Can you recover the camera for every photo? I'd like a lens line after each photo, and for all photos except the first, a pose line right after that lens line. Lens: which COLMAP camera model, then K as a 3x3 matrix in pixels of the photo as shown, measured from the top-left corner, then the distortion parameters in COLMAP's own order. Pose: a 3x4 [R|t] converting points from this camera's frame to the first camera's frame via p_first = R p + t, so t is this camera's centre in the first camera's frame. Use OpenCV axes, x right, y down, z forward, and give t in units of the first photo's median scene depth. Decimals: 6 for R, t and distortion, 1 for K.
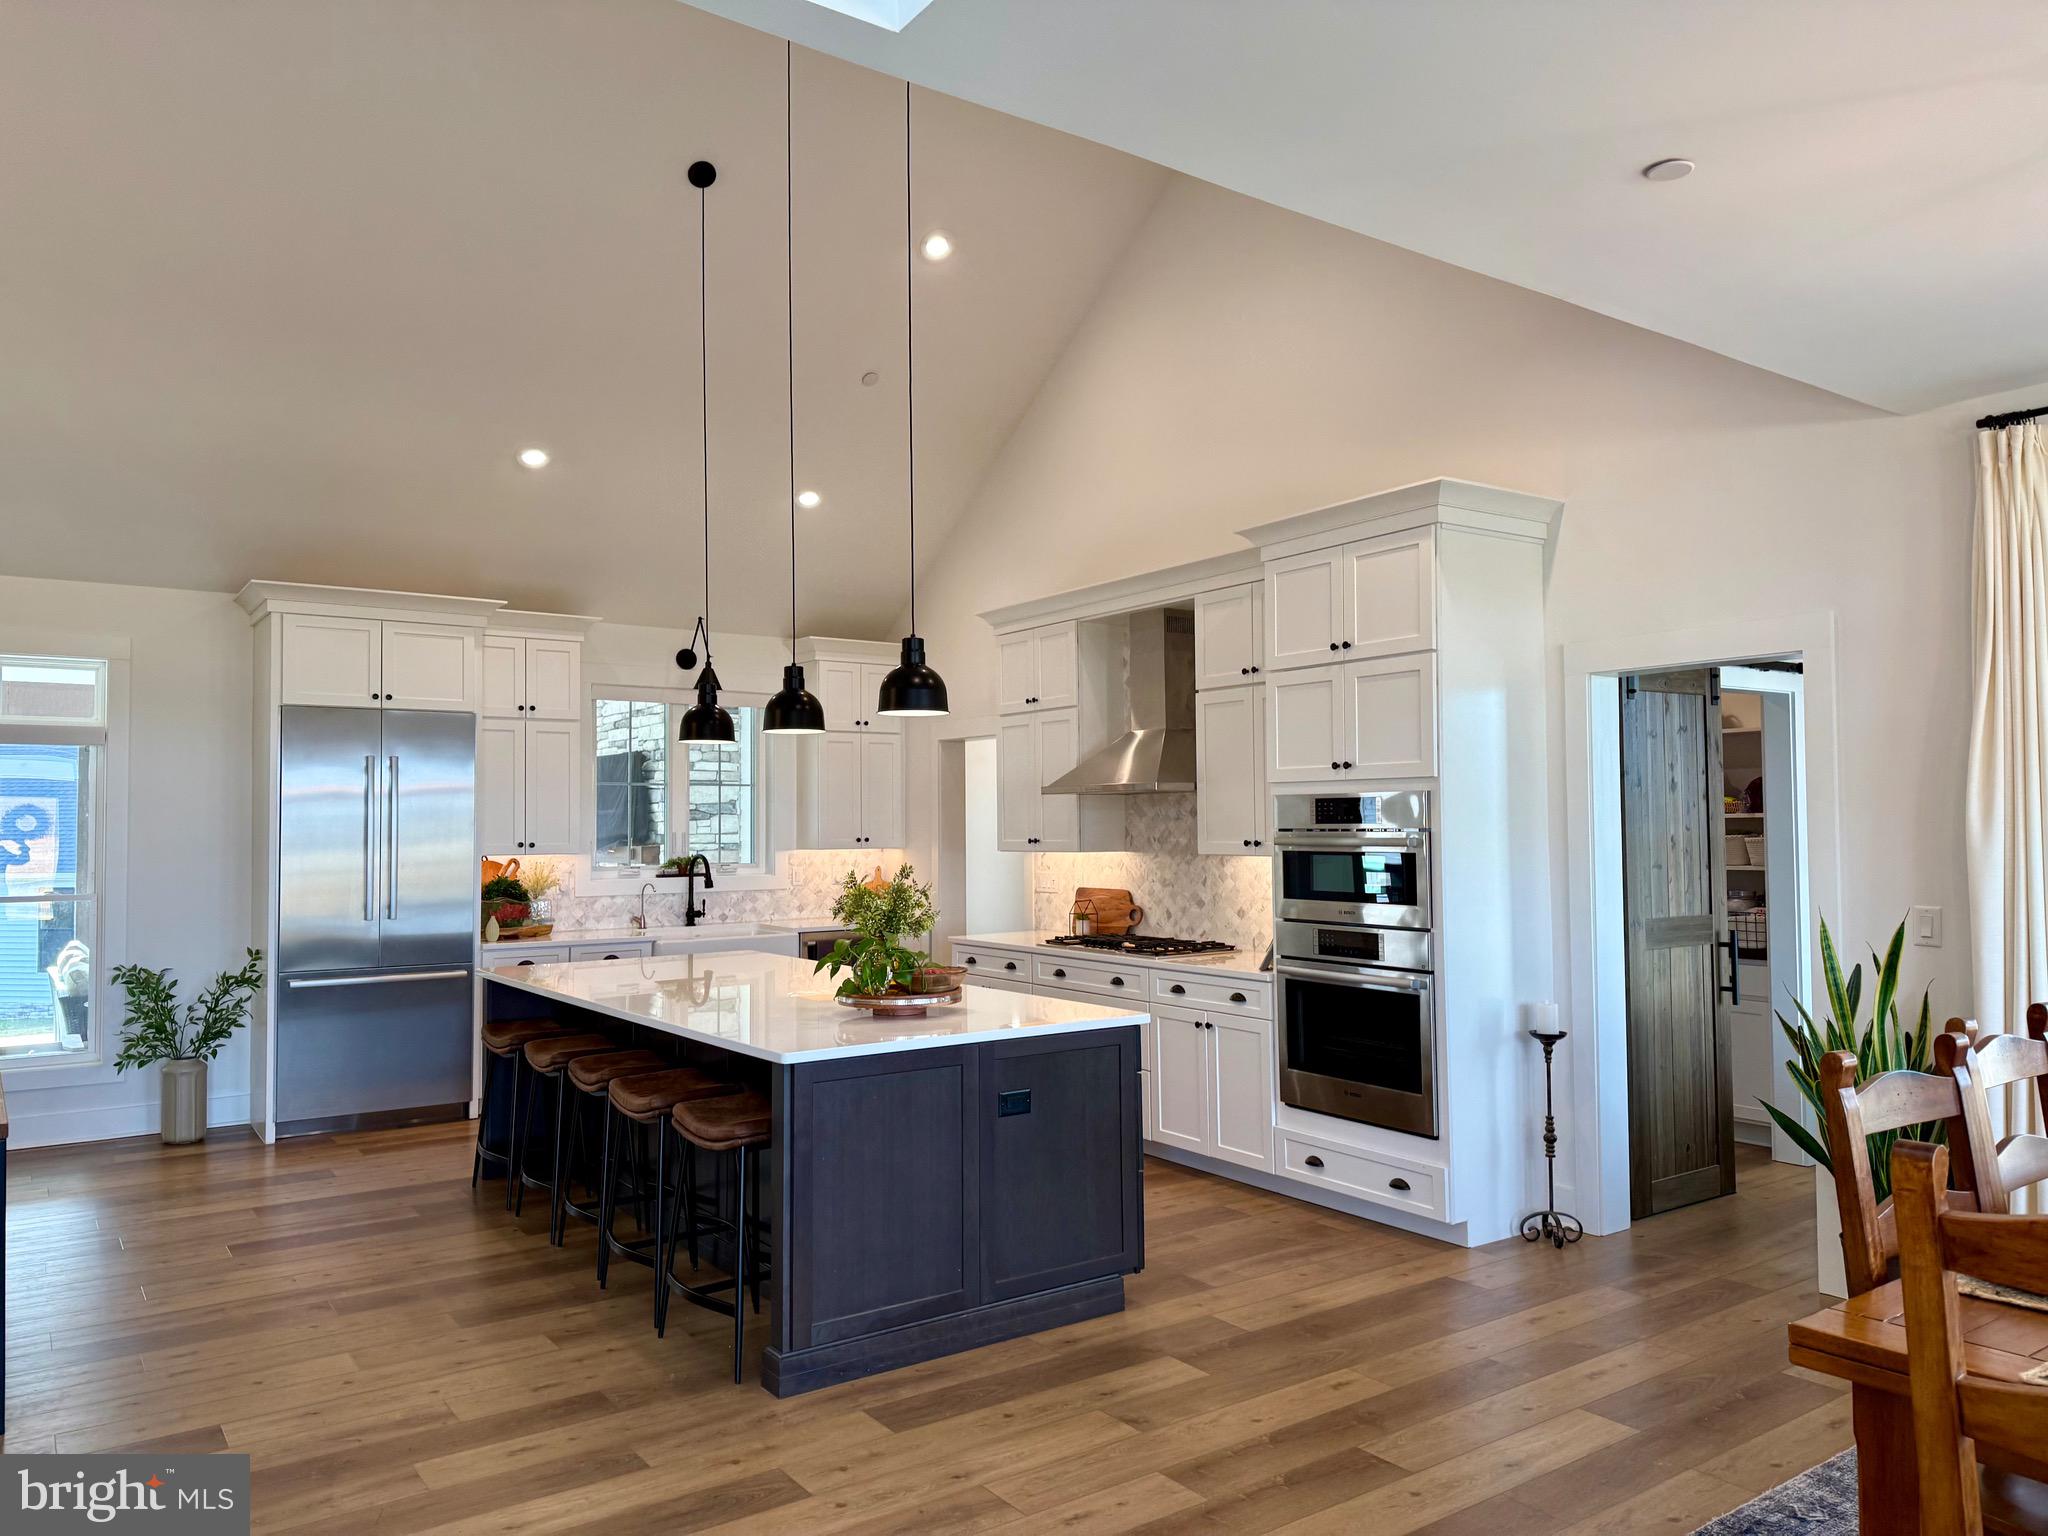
lens RADIAL K [[1414.9, 0, 1027.6], [0, 1414.9, 758.2], [0, 0, 1]] dist [0.066640, -0.007964]
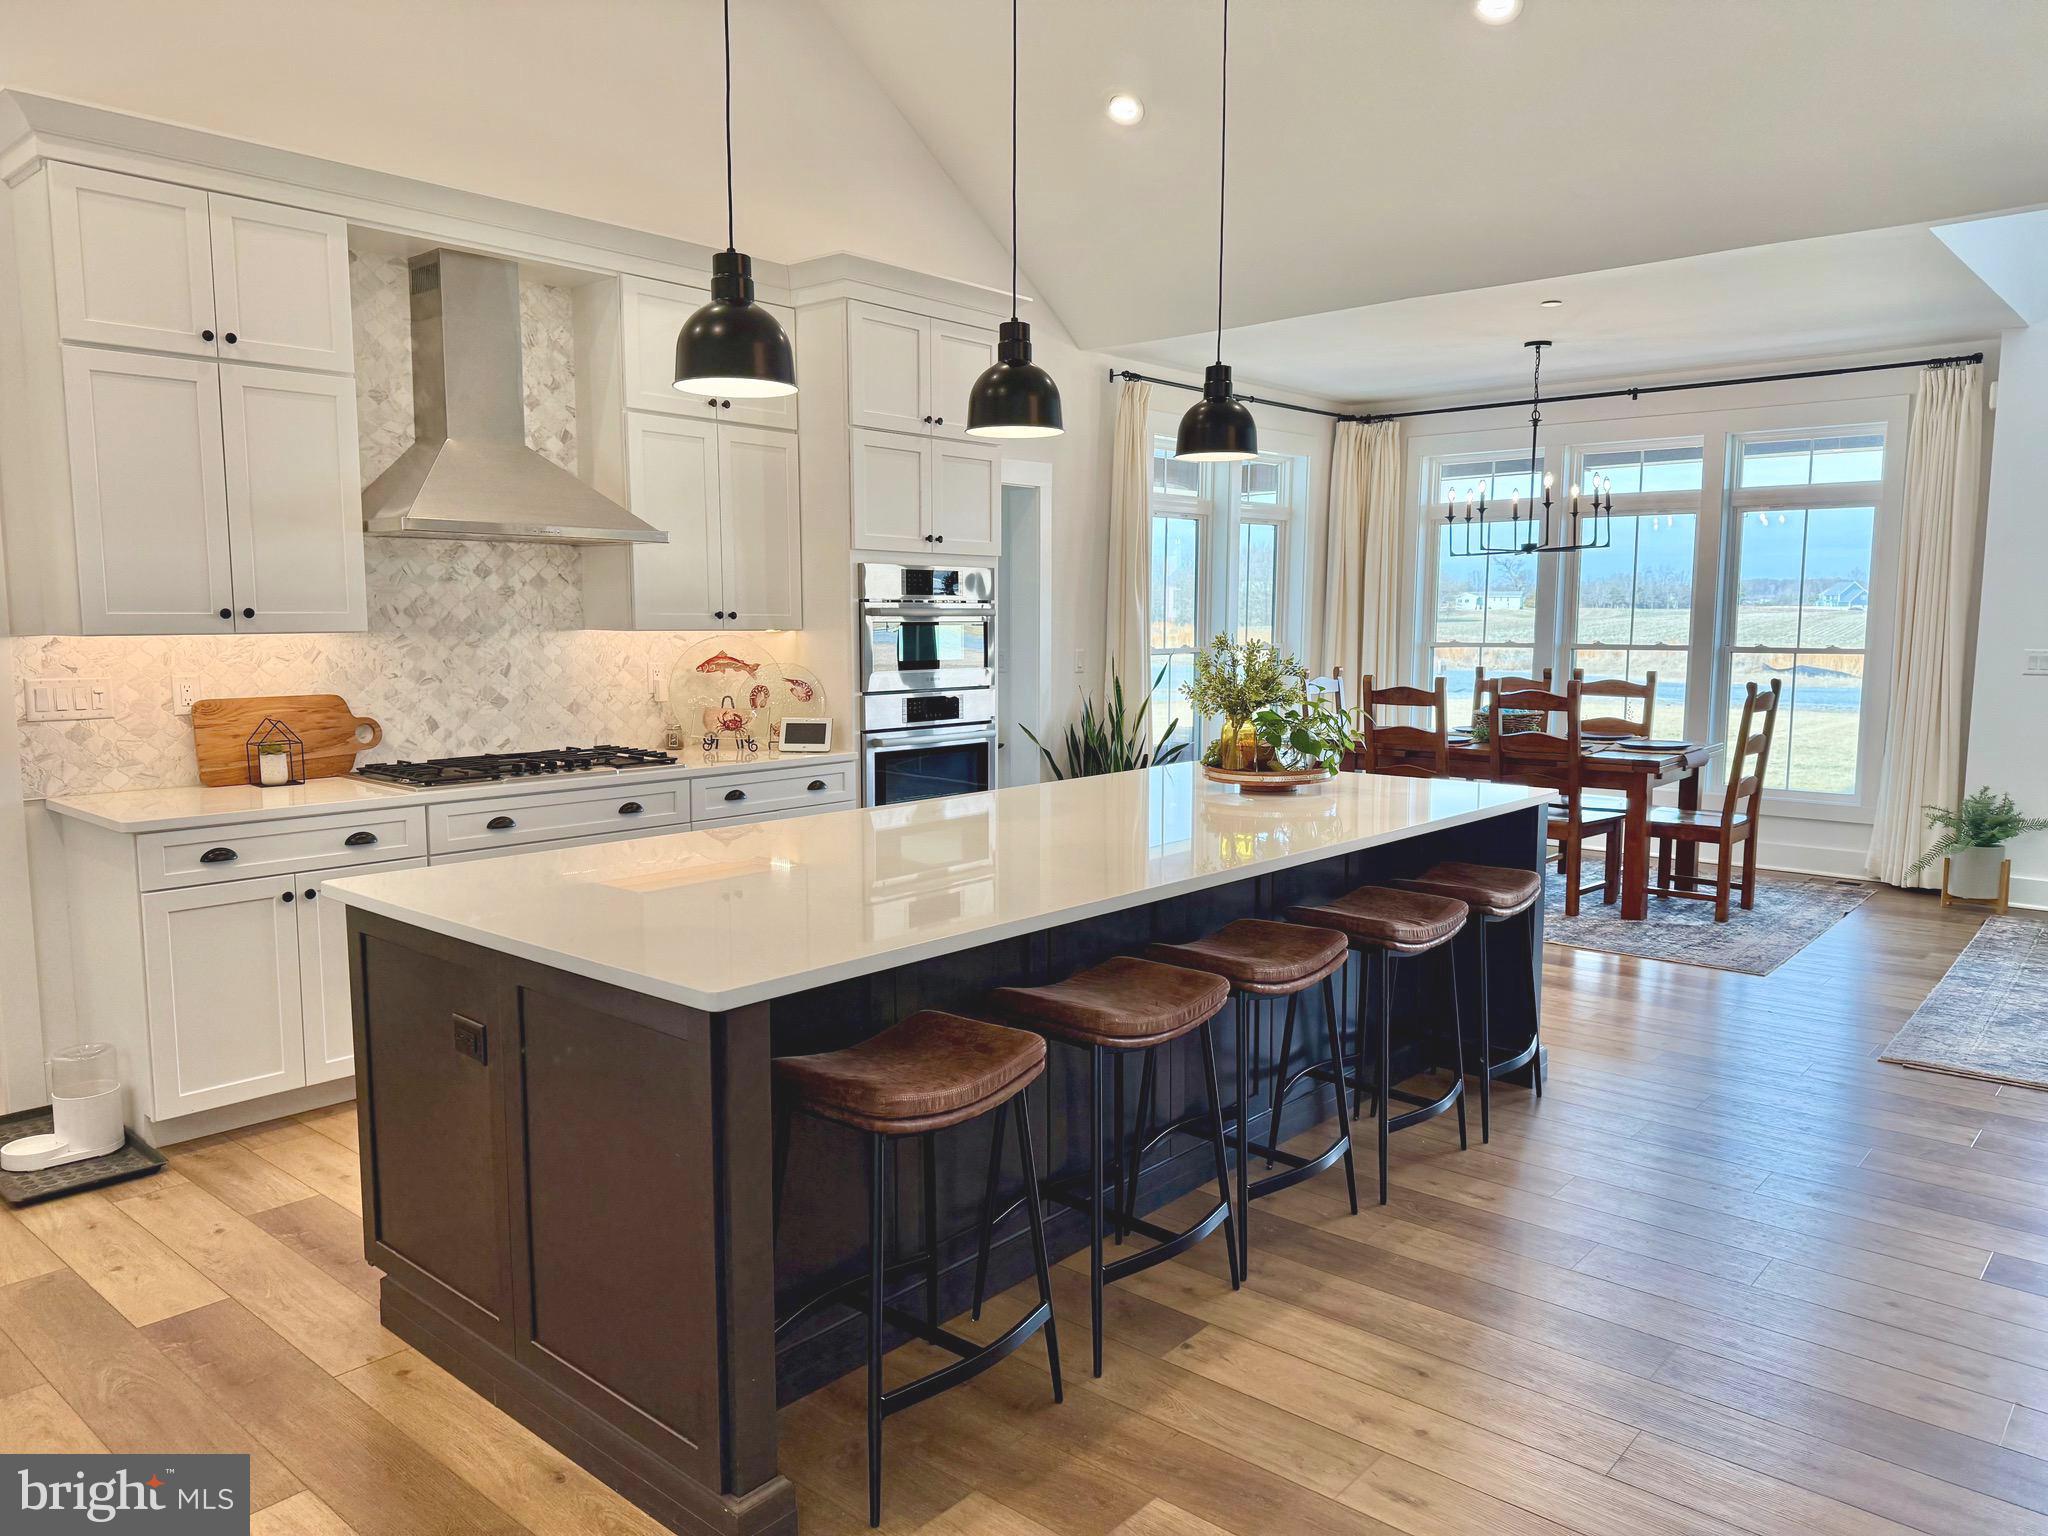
lens RADIAL K [[1414.9, 0, 1010.8], [0, 1414.9, 772.5], [0, 0, 1]] dist [0.066640, -0.007964]
pose [[-0.221970, -0.106079, 0.969266, -0.621393], [-0.048321, 0.994040, 0.097724, 0.054311], [-0.973855, -0.025144, -0.225773, 0.892584]]
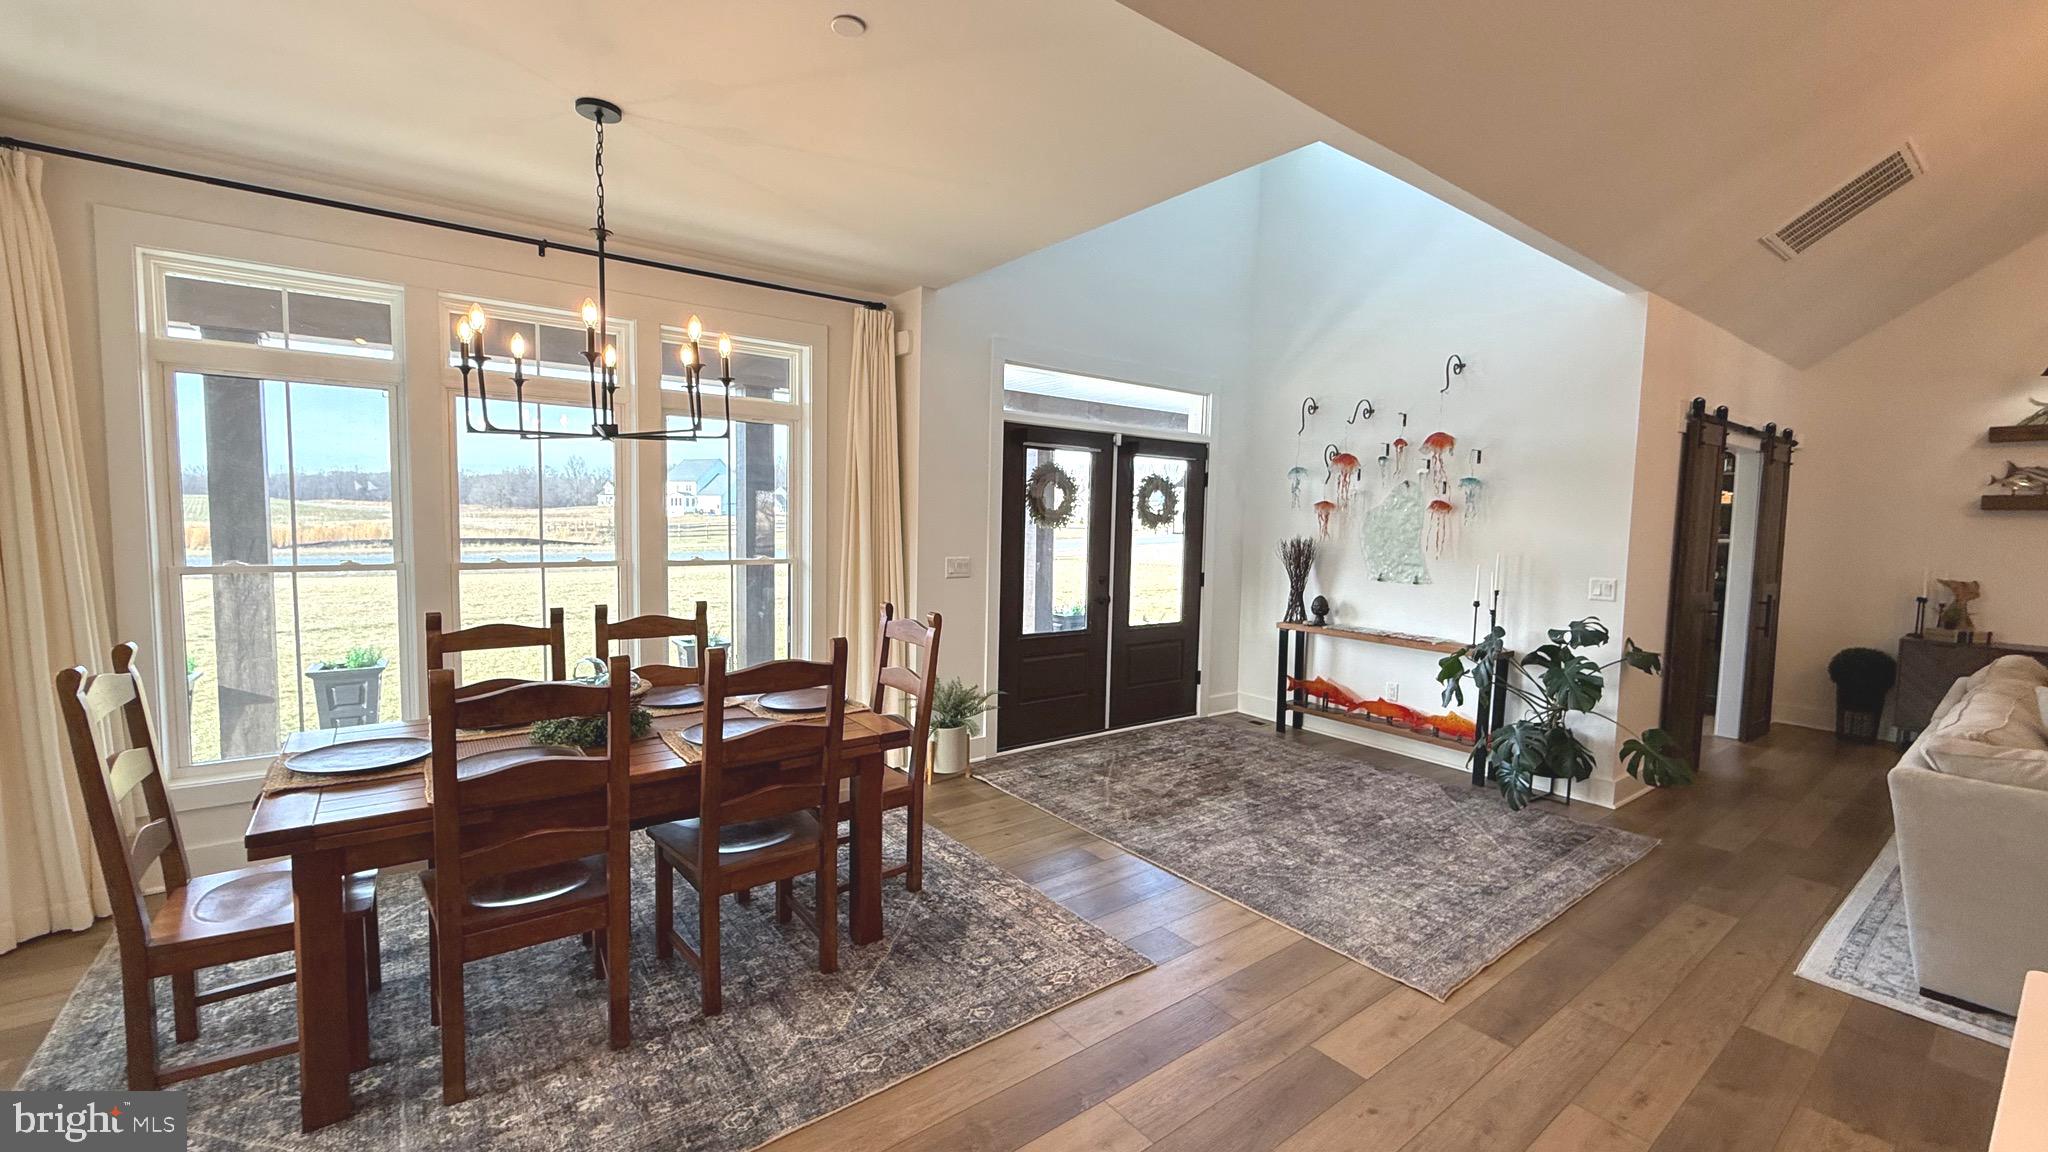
lens RADIAL K [[817.8, 0, 1025.6], [0, 817.8, 575.1], [0, 0, 1]] dist [0.002648, 0.000945]
pose [[-0.999338, -0.012563, -0.034136, 0.114850], [-0.013459, 0.999567, 0.026150, 0.030118], [0.033792, 0.026592, -0.999075, 0.685199]]
